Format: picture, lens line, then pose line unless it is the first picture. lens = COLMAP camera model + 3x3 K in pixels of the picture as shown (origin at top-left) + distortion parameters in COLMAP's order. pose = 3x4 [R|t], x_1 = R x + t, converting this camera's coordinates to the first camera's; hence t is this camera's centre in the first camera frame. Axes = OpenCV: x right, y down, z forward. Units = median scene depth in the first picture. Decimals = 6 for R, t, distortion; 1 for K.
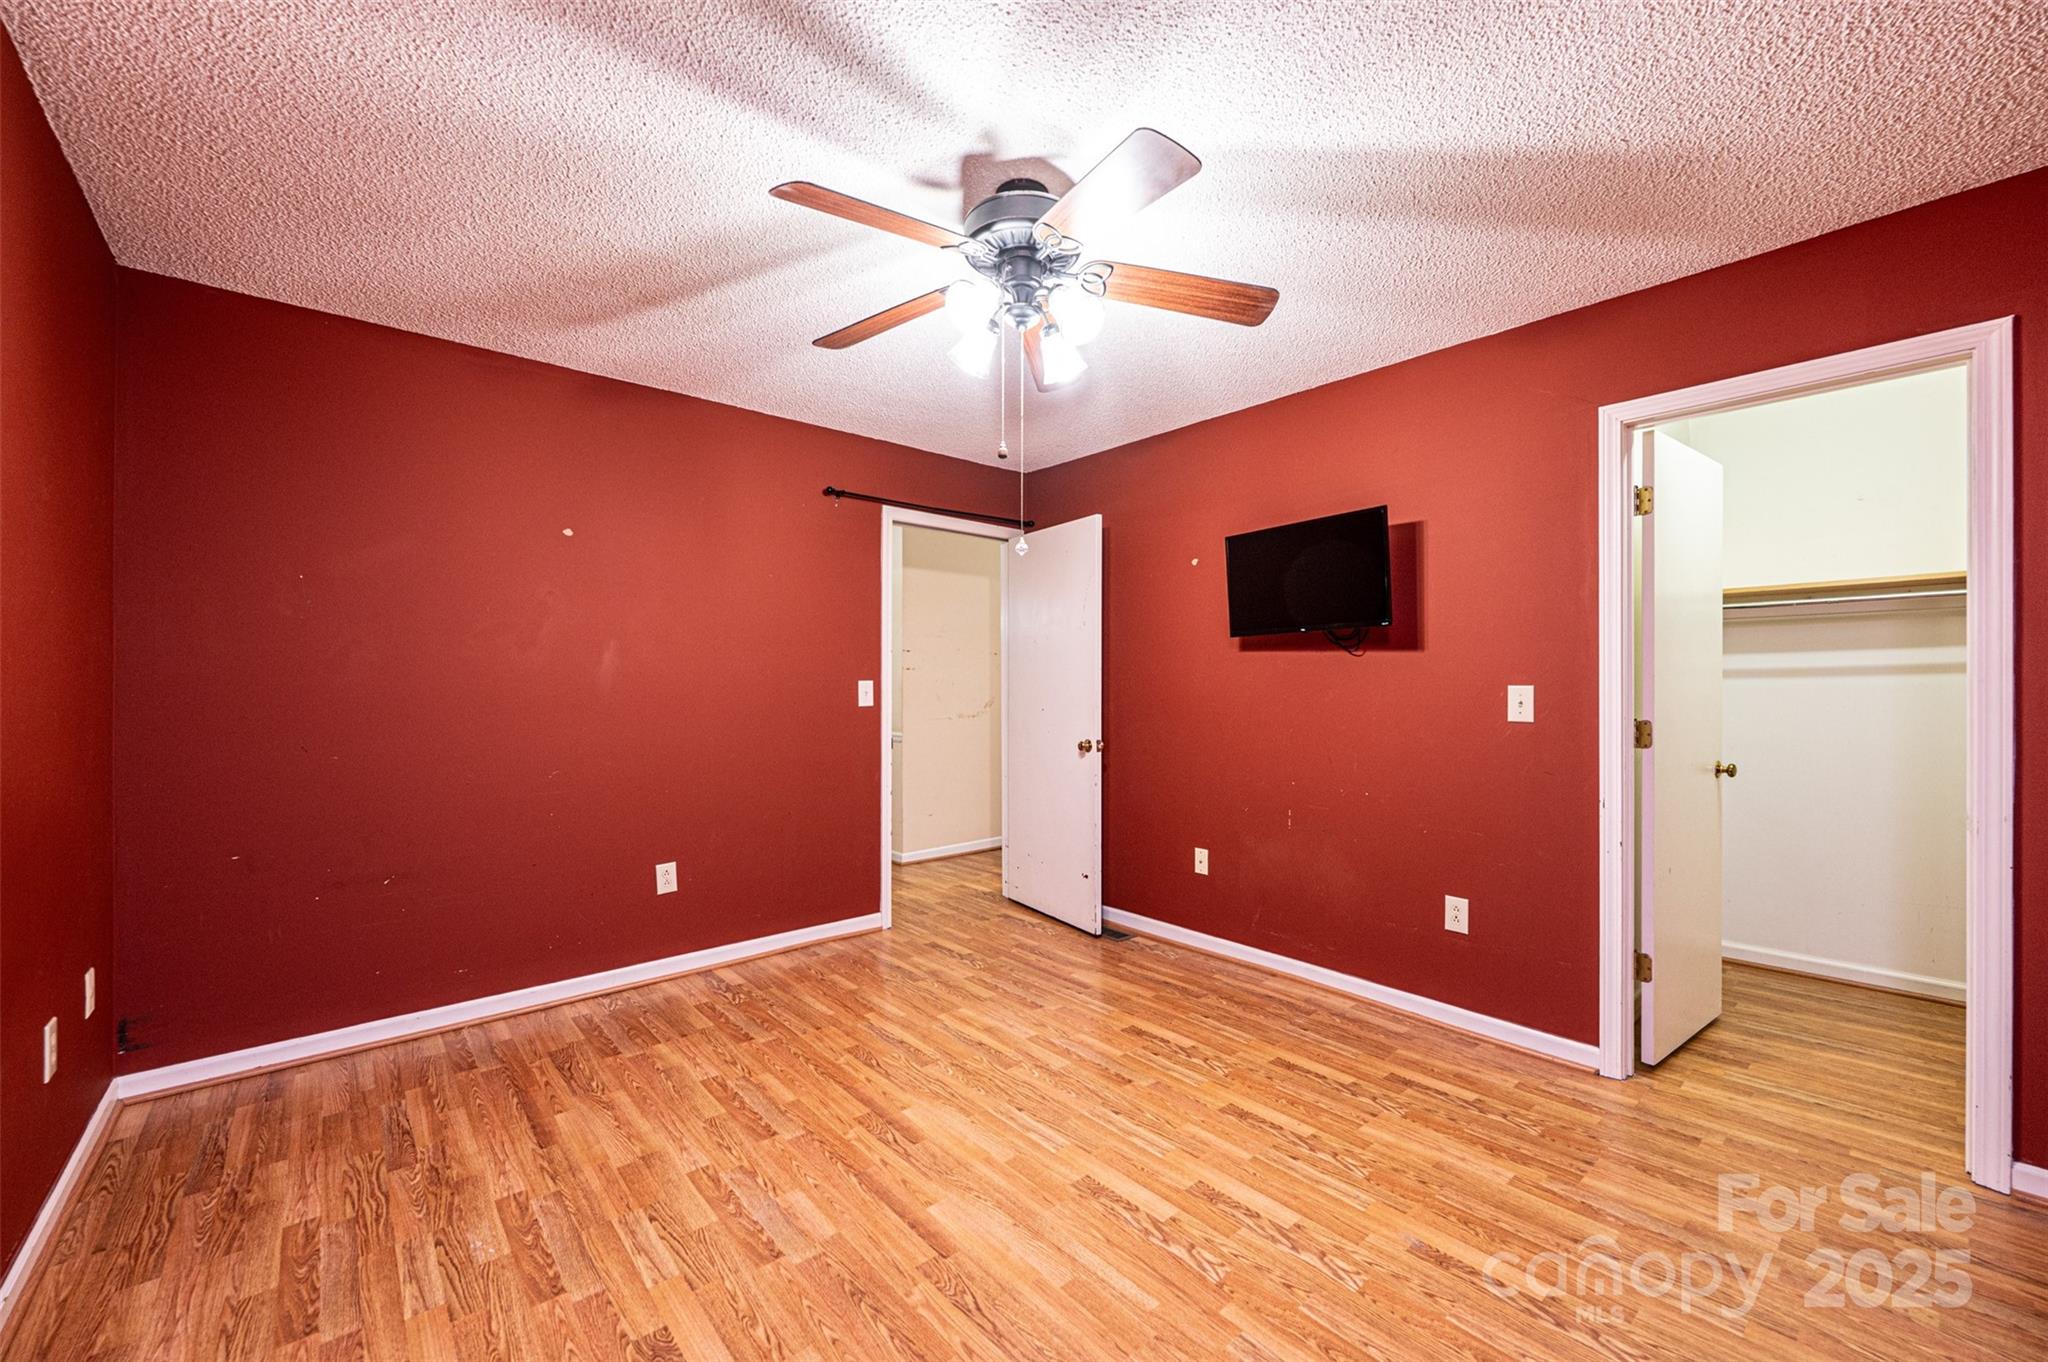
lens RADIAL K [[814.2, 0, 1009.6], [0, 814.2, 683.6], [0, 0, 1]] dist [-0.000613, 0.000100]
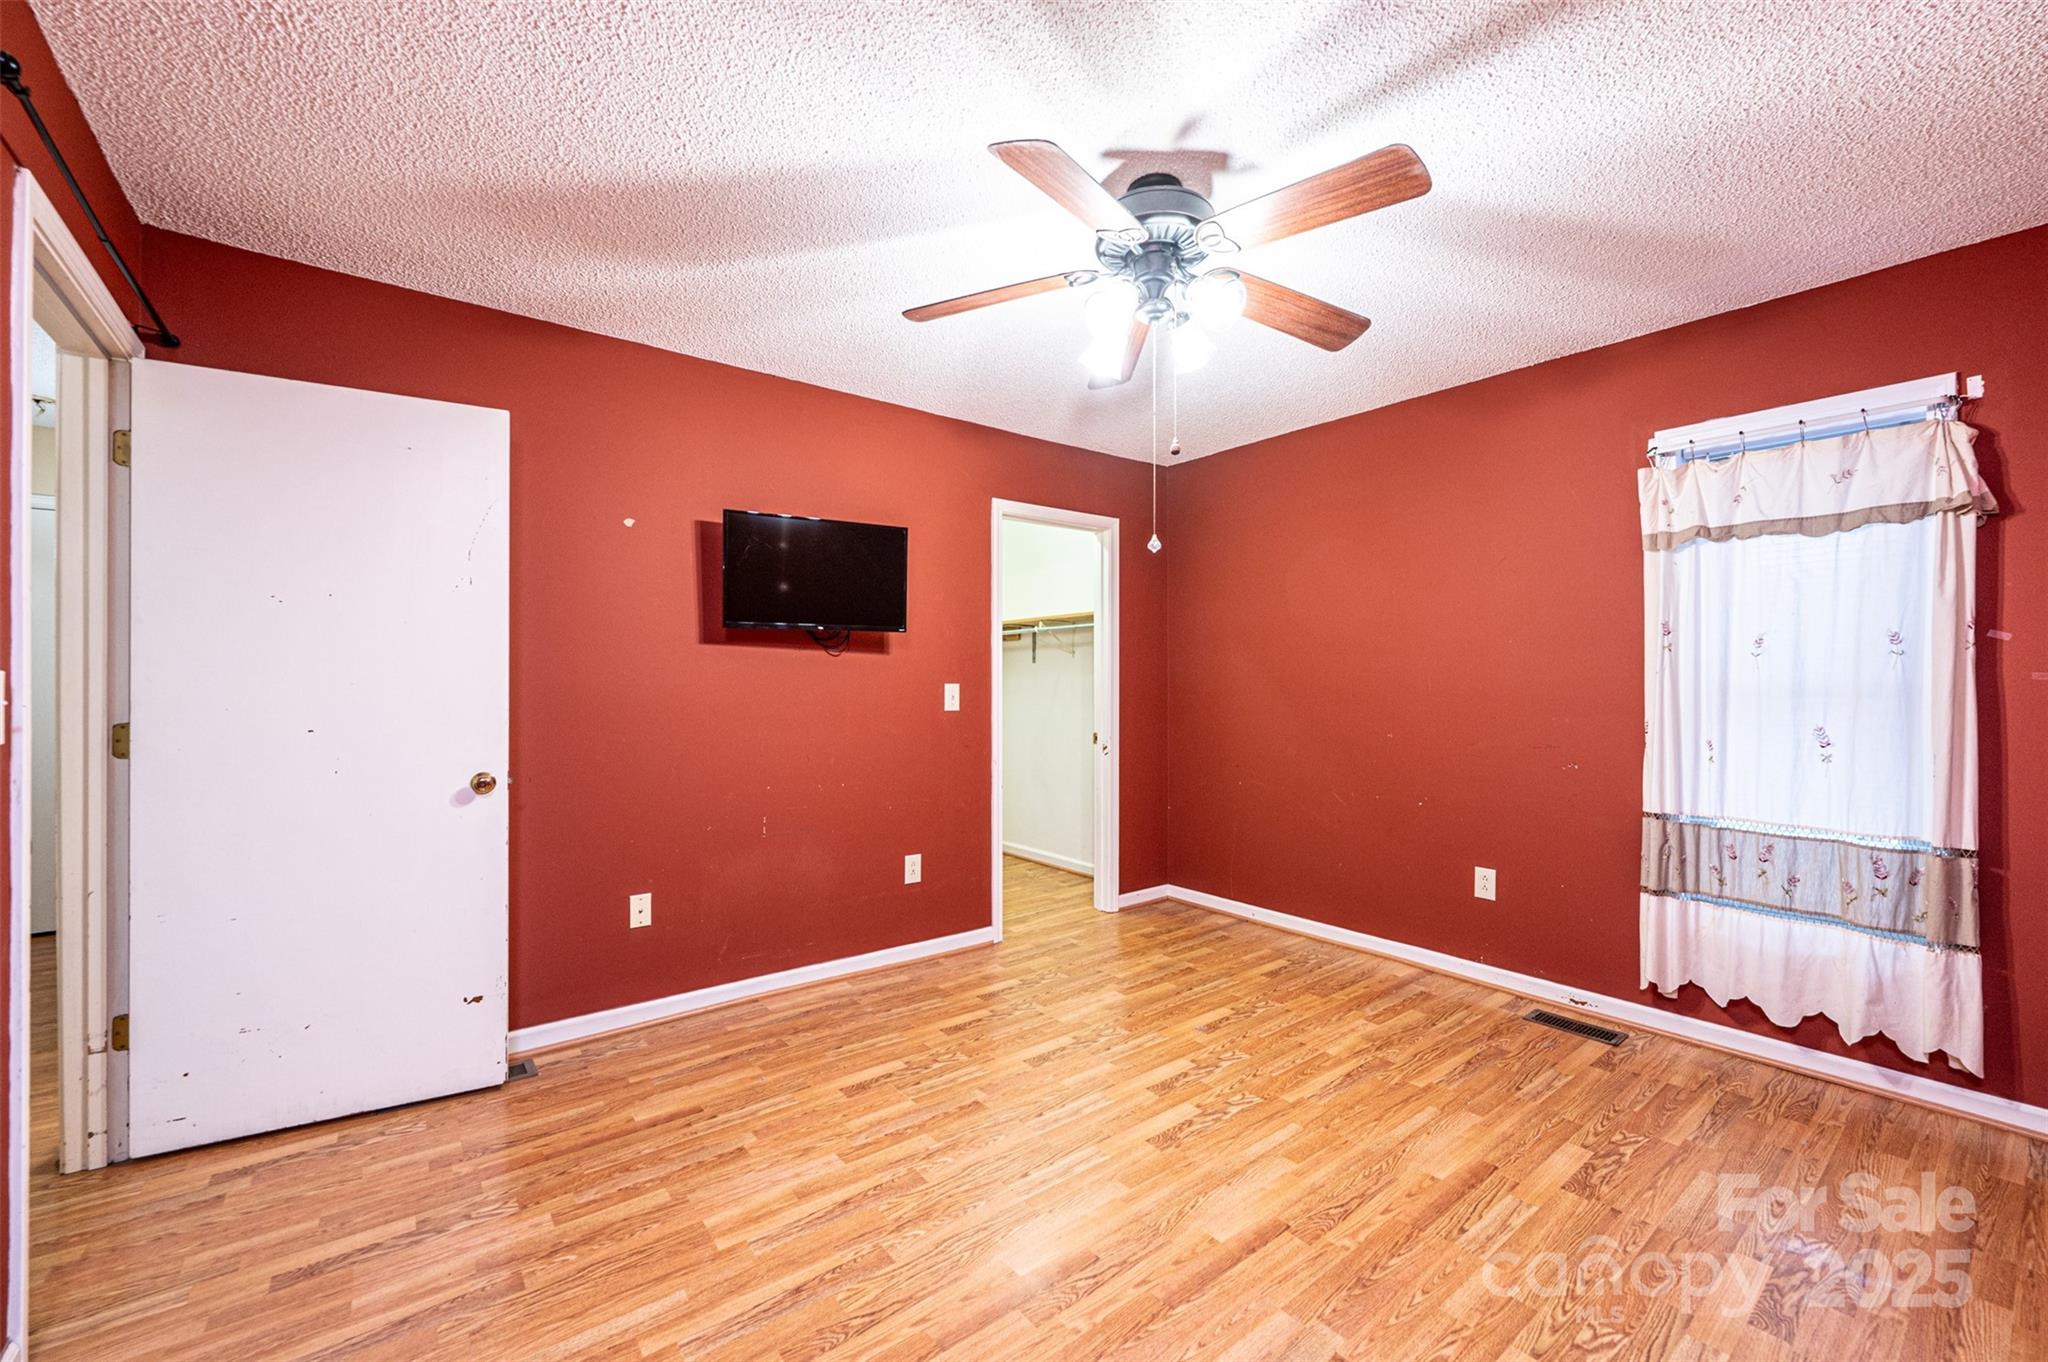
lens RADIAL K [[814.2, 0, 1039.3], [0, 814.2, 683.8], [0, 0, 1]] dist [-0.000613, 0.000100]
pose [[0.031131, -0.000818, 0.999515, -0.675693], [-0.002246, 0.999997, 0.000888, 0.000778], [-0.999513, -0.002273, 0.031129, 0.763778]]
